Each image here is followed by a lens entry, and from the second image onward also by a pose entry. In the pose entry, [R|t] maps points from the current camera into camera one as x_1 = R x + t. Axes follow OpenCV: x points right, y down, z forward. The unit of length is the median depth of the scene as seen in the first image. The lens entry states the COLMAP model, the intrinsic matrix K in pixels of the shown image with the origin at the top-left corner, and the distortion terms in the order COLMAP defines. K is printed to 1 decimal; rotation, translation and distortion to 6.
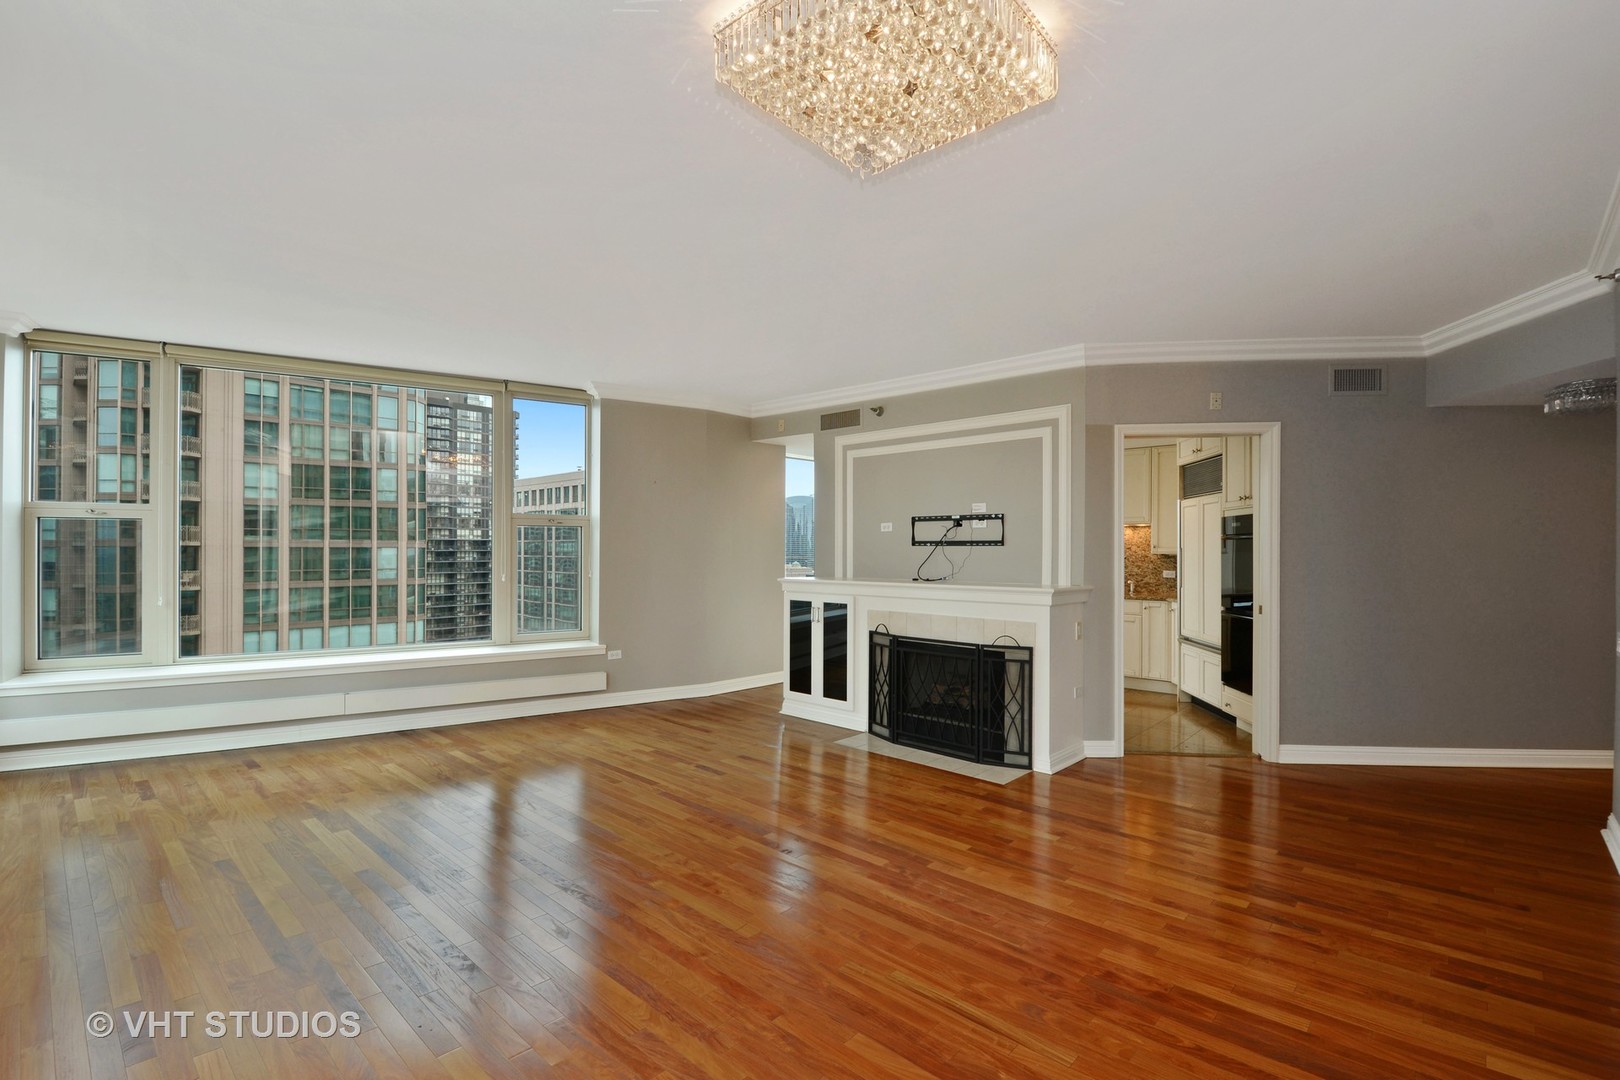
lens RADIAL K [[696.6, 0, 812.7], [0, 696.6, 549.4], [0, 0, 1]] dist [-0.000352, -0.004055]
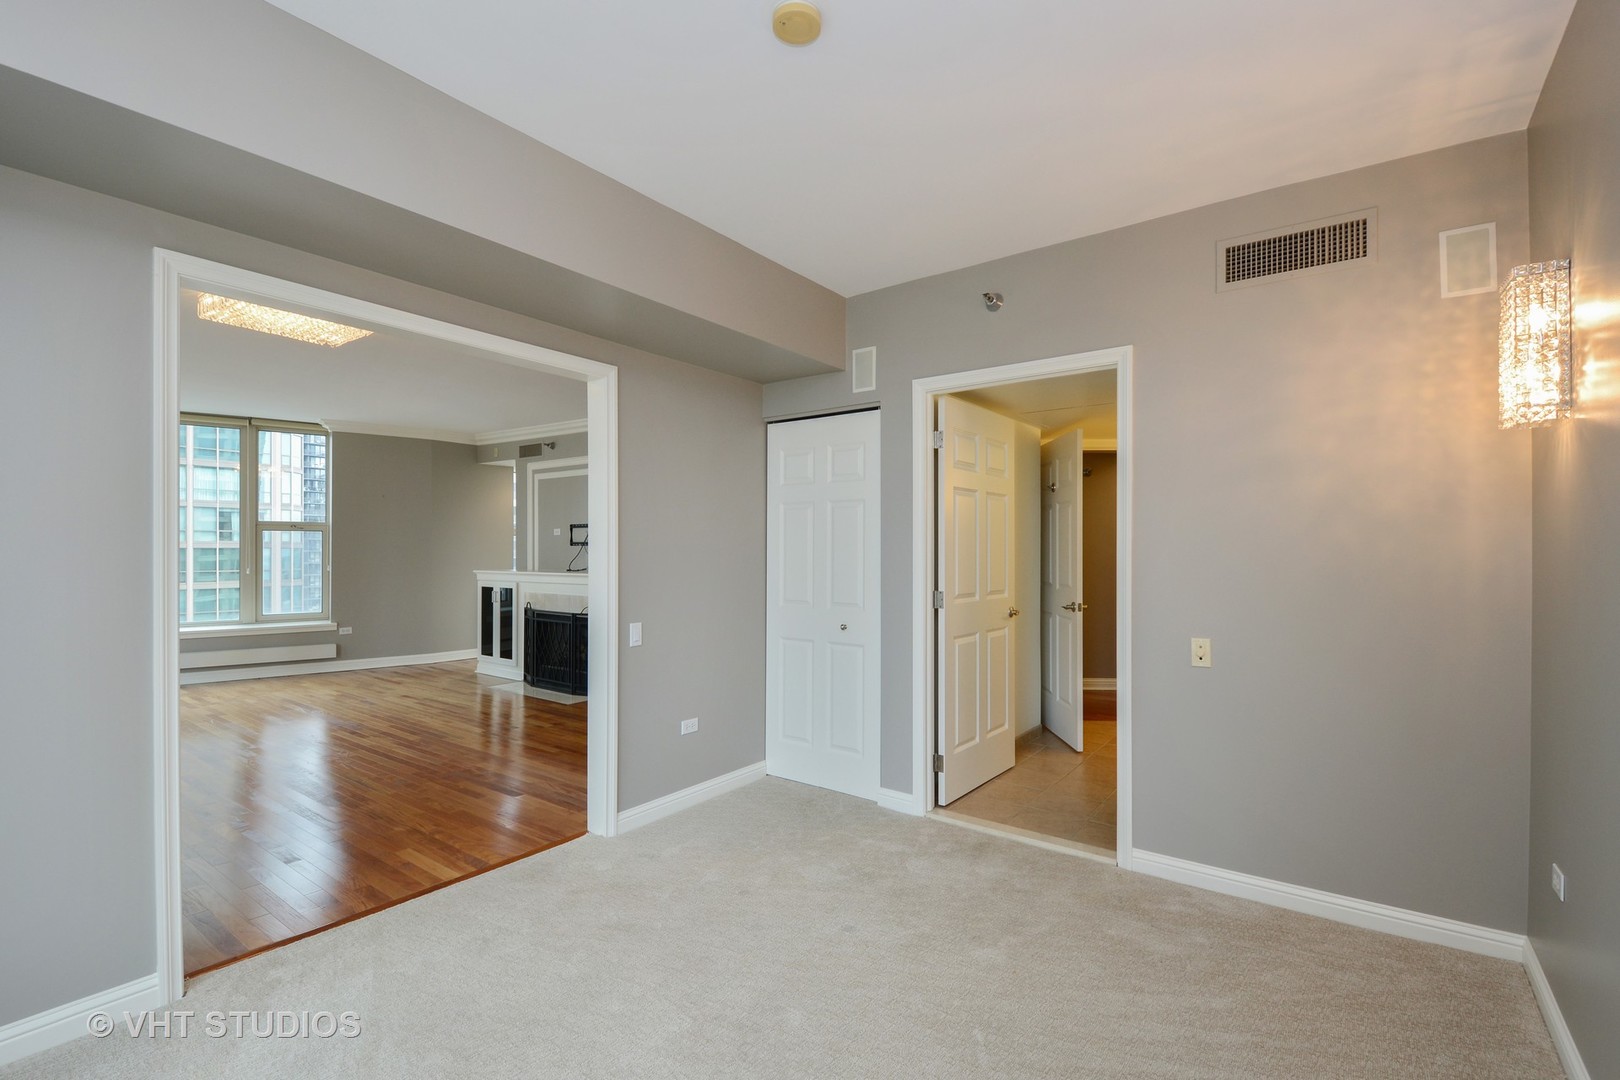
lens RADIAL K [[696.6, 0, 810.3], [0, 696.6, 545.0], [0, 0, 1]] dist [-0.000352, -0.004055]
pose [[0.993942, -0.000483, 0.109904, 0.457723], [0.001295, 0.999972, -0.007314, 0.003744], [-0.109897, 0.007412, 0.993915, -0.398551]]
